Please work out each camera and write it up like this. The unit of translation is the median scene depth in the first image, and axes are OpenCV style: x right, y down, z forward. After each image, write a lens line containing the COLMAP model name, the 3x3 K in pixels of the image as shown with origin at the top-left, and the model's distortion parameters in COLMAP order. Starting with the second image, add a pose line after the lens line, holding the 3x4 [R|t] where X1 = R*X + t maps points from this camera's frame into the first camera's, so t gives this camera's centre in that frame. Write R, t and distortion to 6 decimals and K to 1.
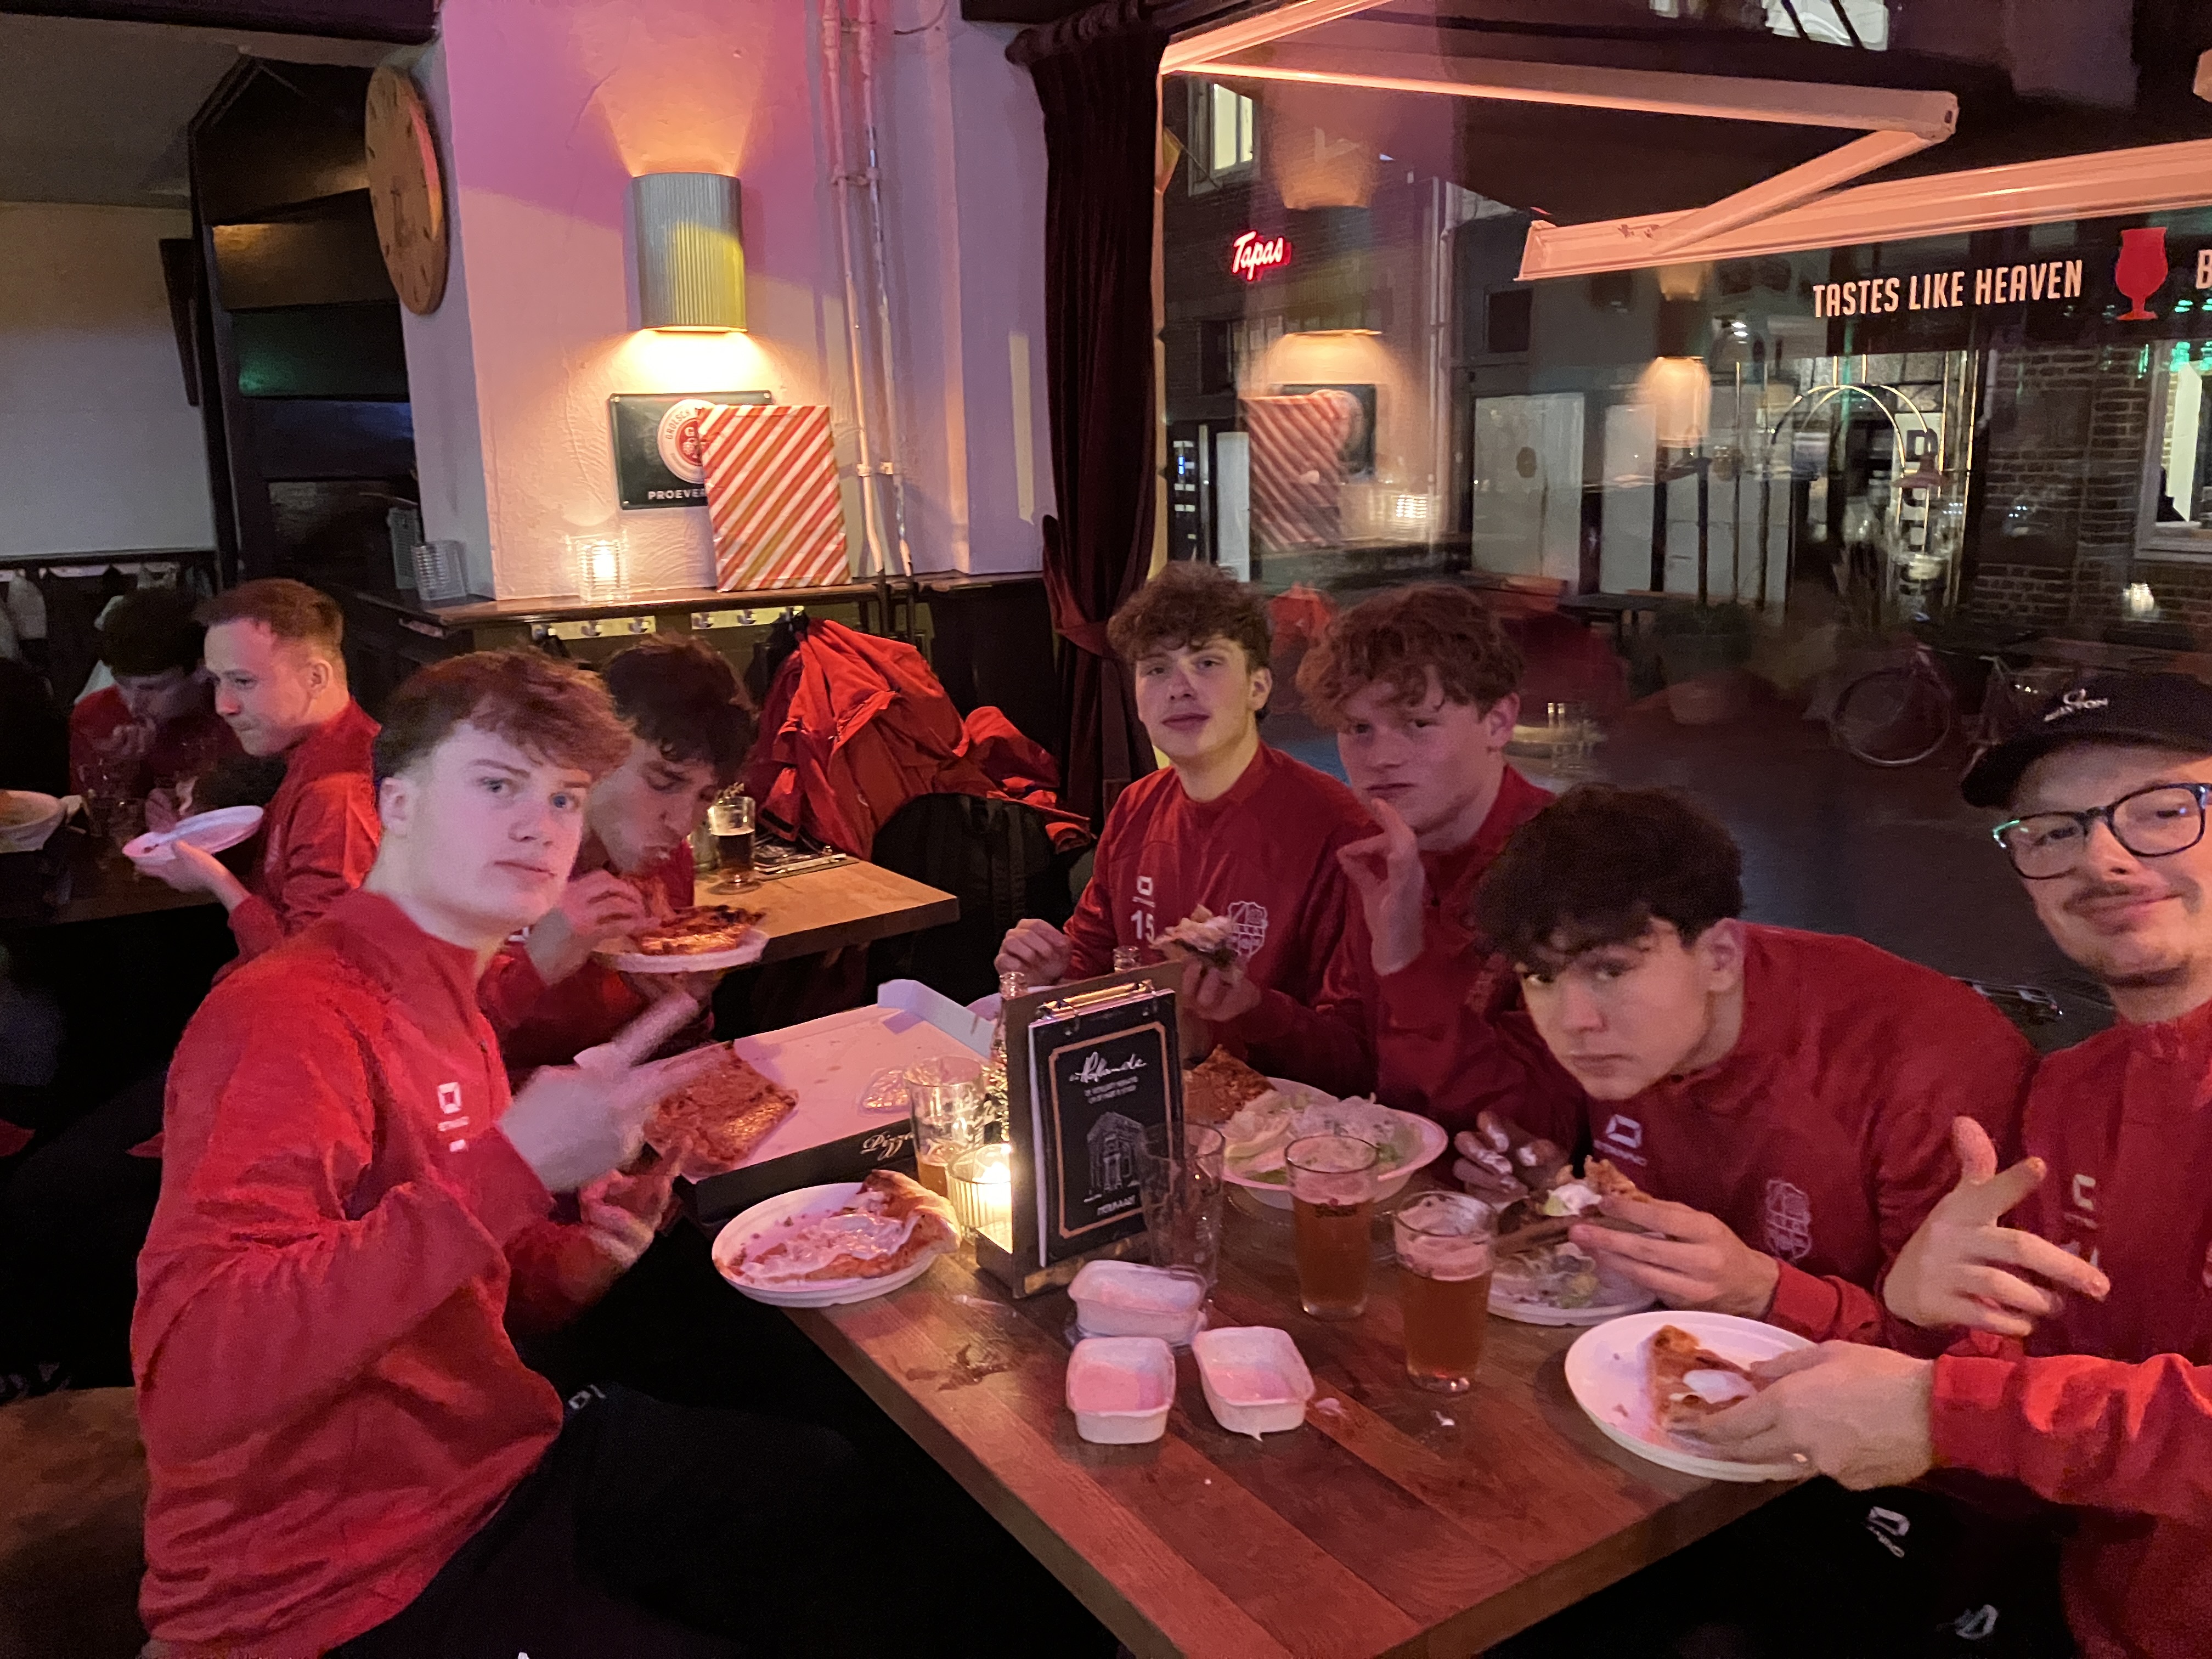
lens RADIAL K [[1820.4, 0, 1076.1], [0, 1820.4, 820.9], [0, 0, 1]] dist [-0.005579, 0.010850]
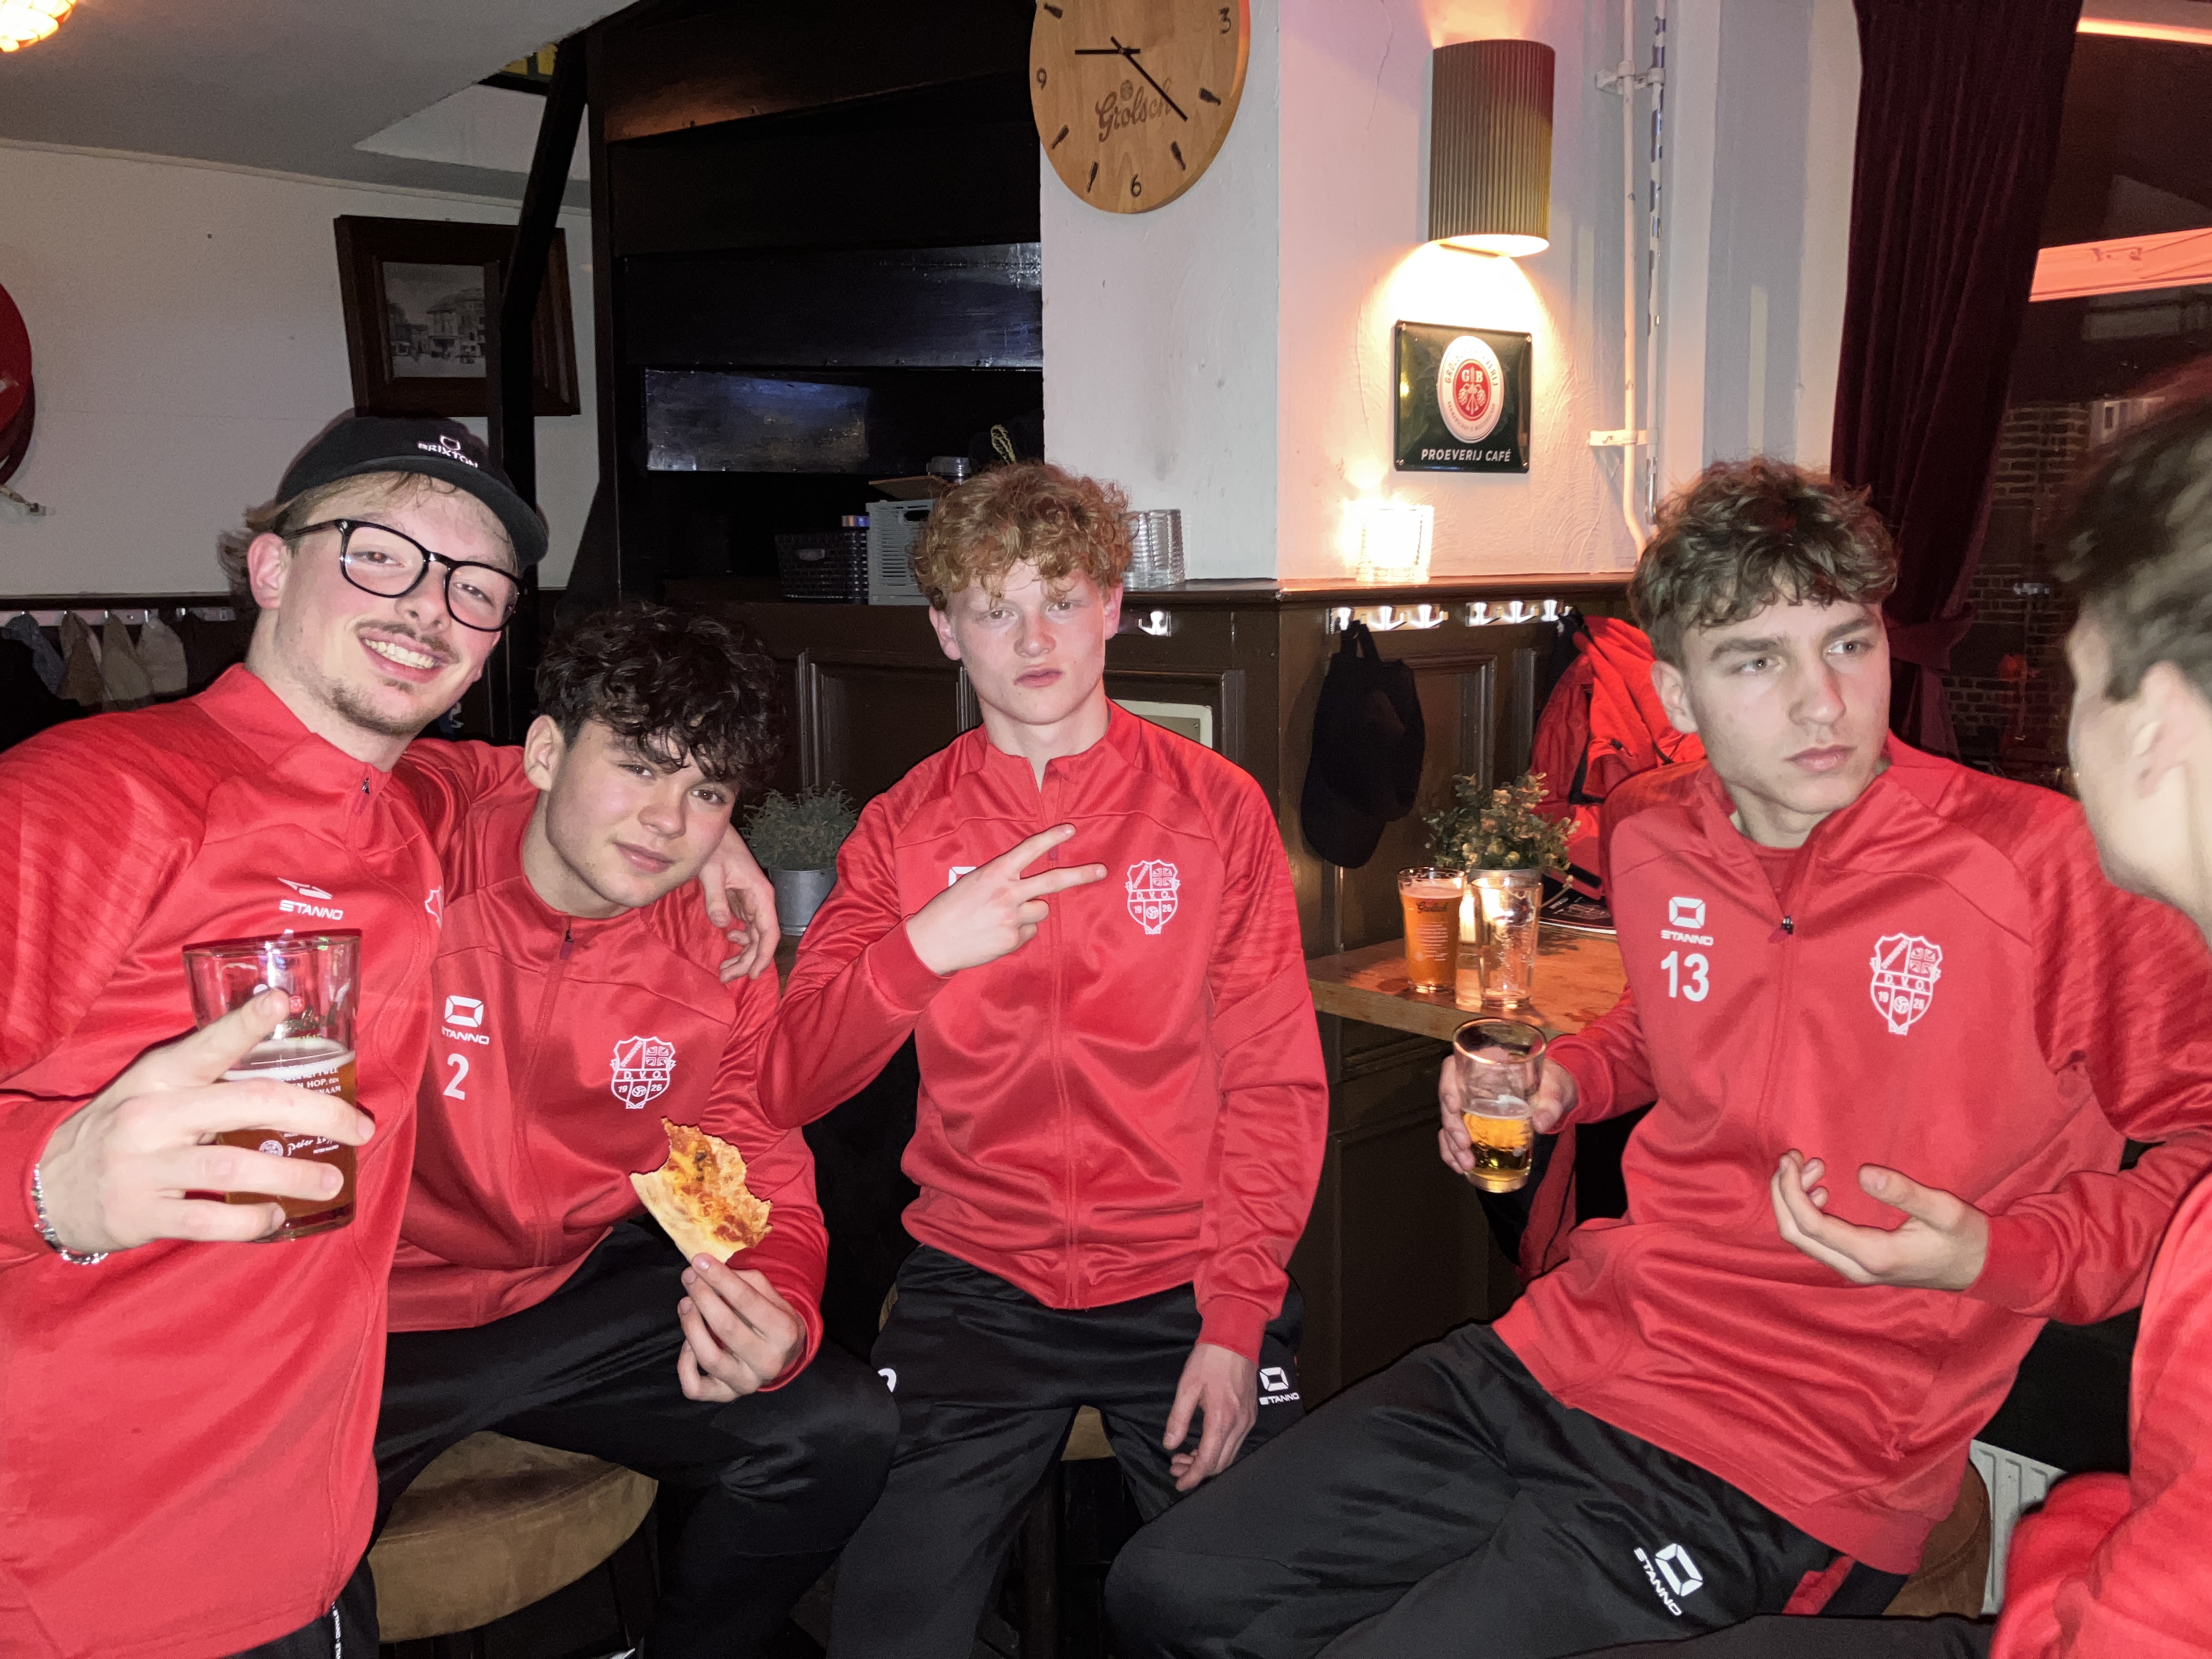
lens RADIAL K [[1820.4, 0, 1076.1], [0, 1820.4, 820.9], [0, 0, 1]] dist [-0.005579, 0.010850]
pose [[0.986053, -0.006735, 0.166297, -0.501338], [0.019877, 0.996795, -0.077489, 0.034374], [-0.165243, 0.079714, 0.983026, 0.266468]]
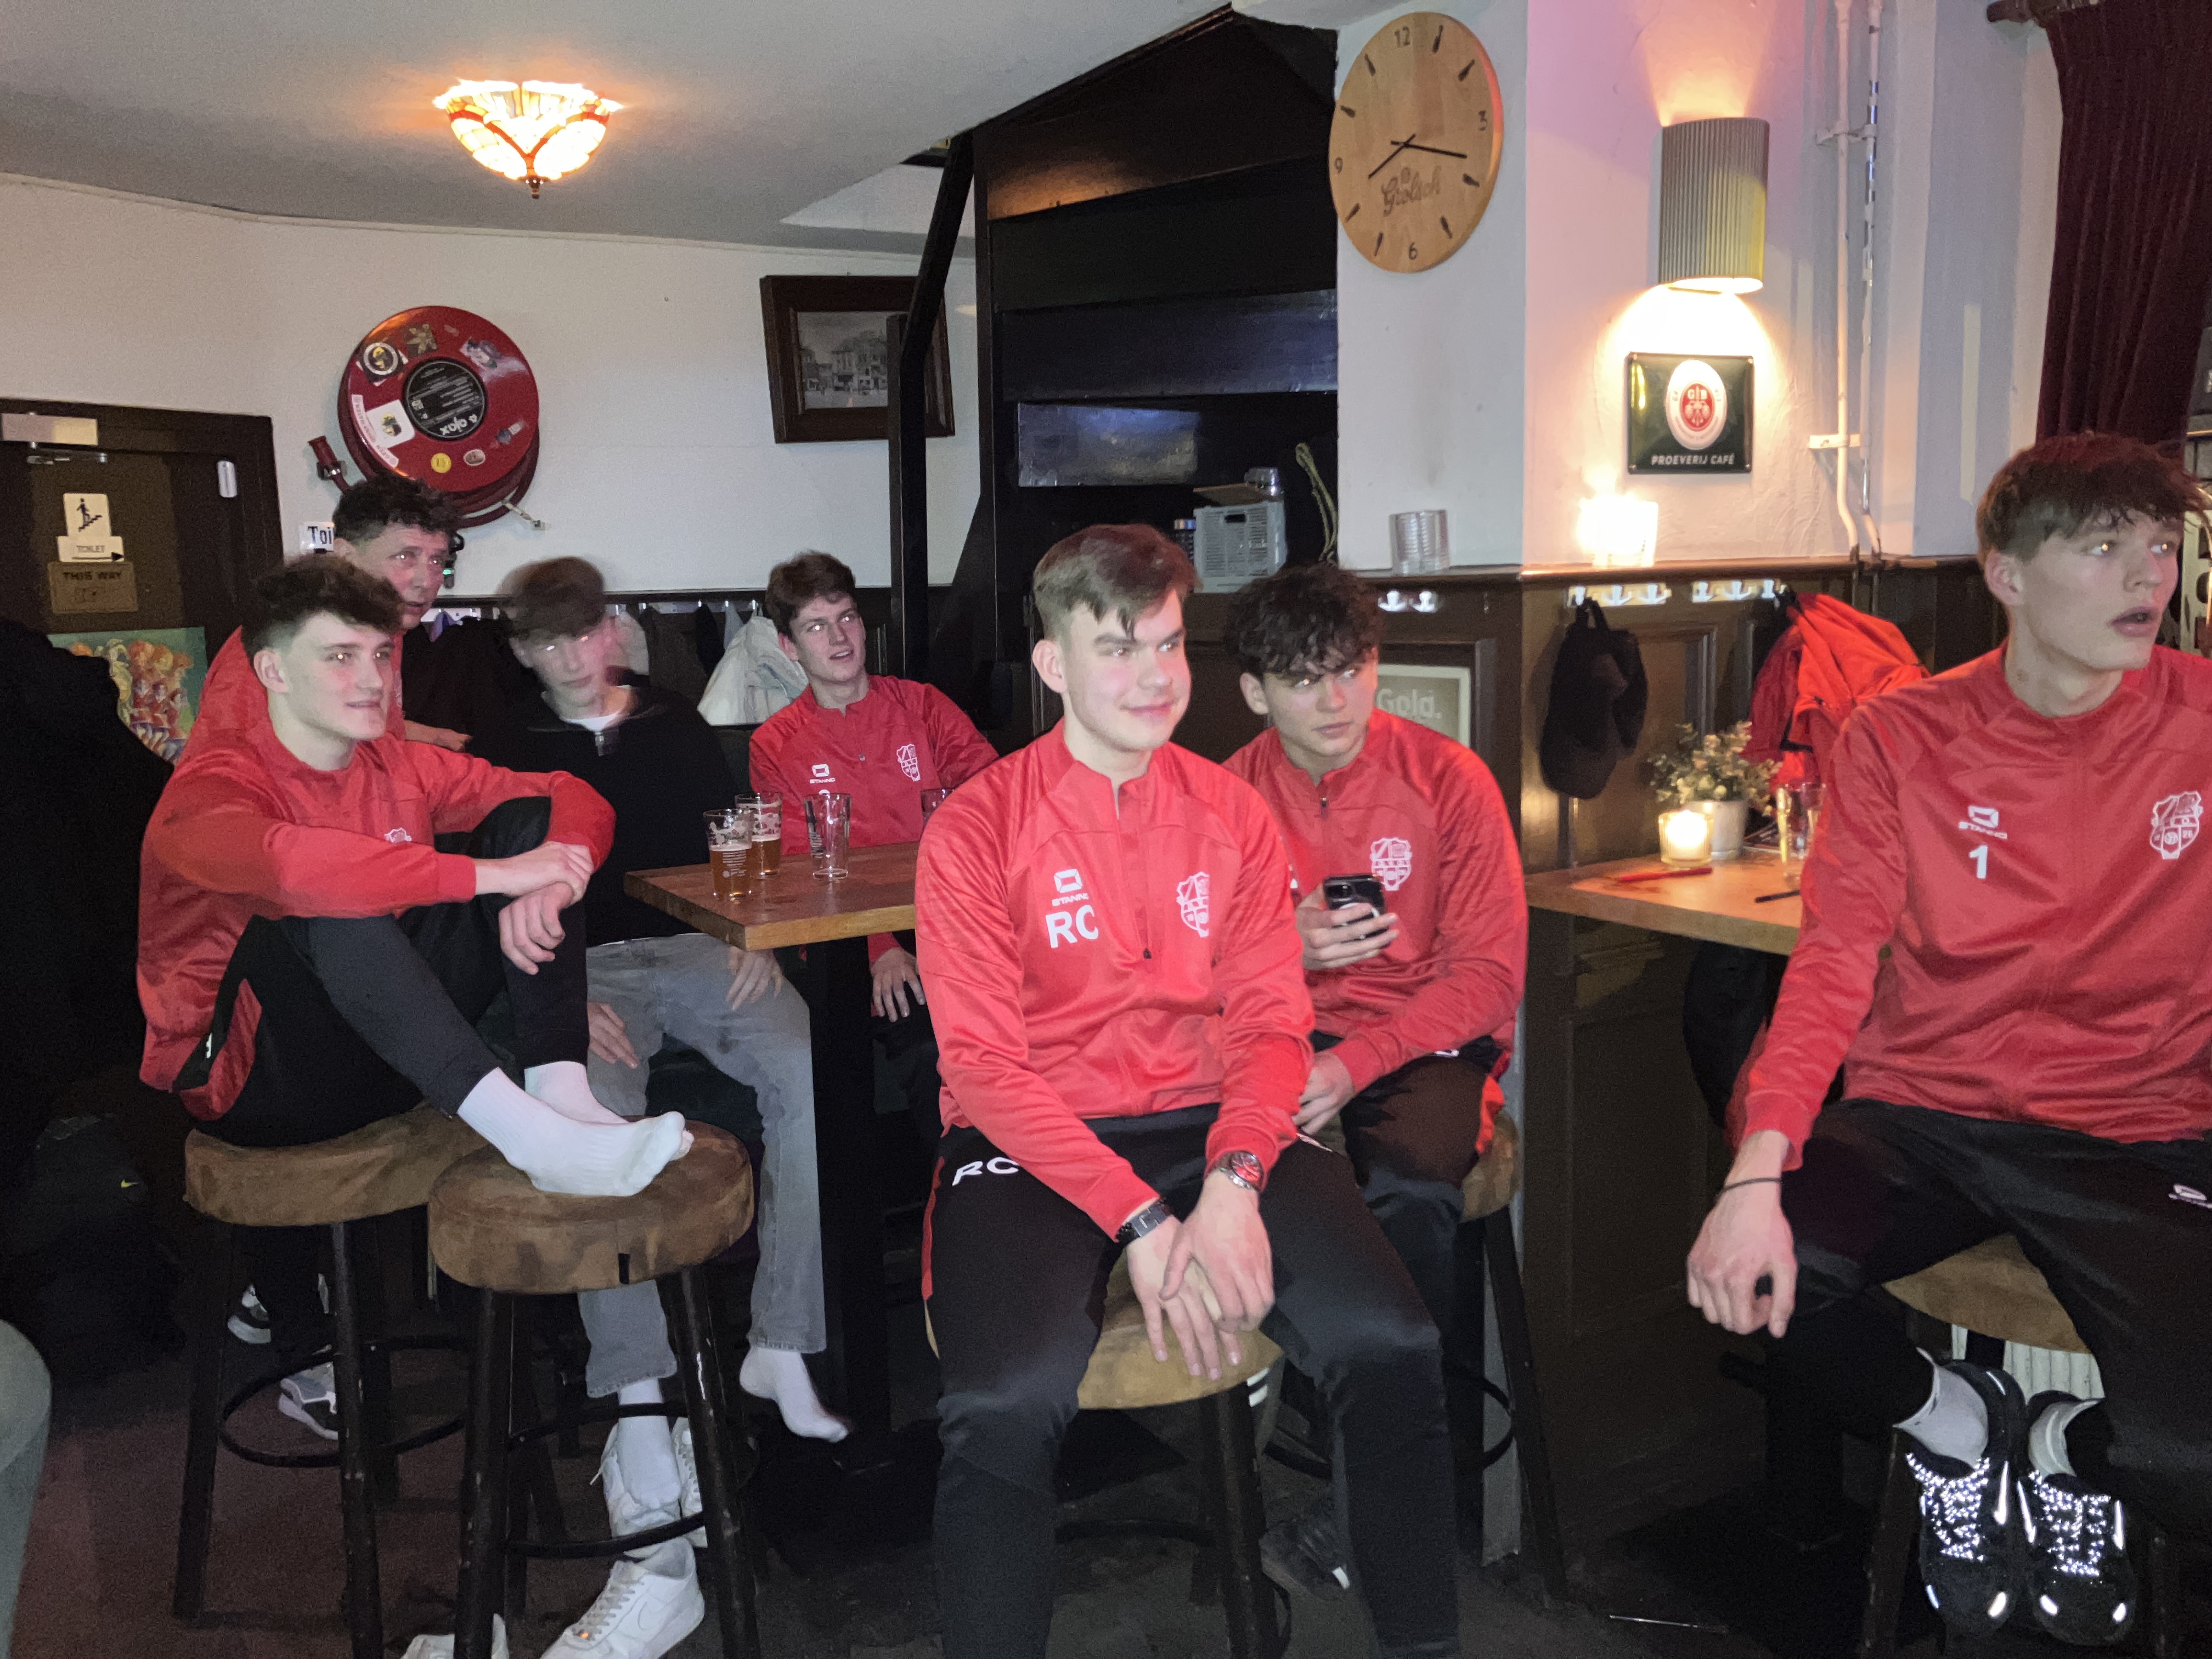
lens RADIAL K [[1820.4, 0, 1076.1], [0, 1820.4, 820.9], [0, 0, 1]] dist [-0.005579, 0.010850]
pose [[0.999876, 0.004395, -0.015146, -0.508059], [-0.005555, 0.996986, -0.077383, 0.080648], [0.014760, 0.077457, 0.996886, 0.068690]]
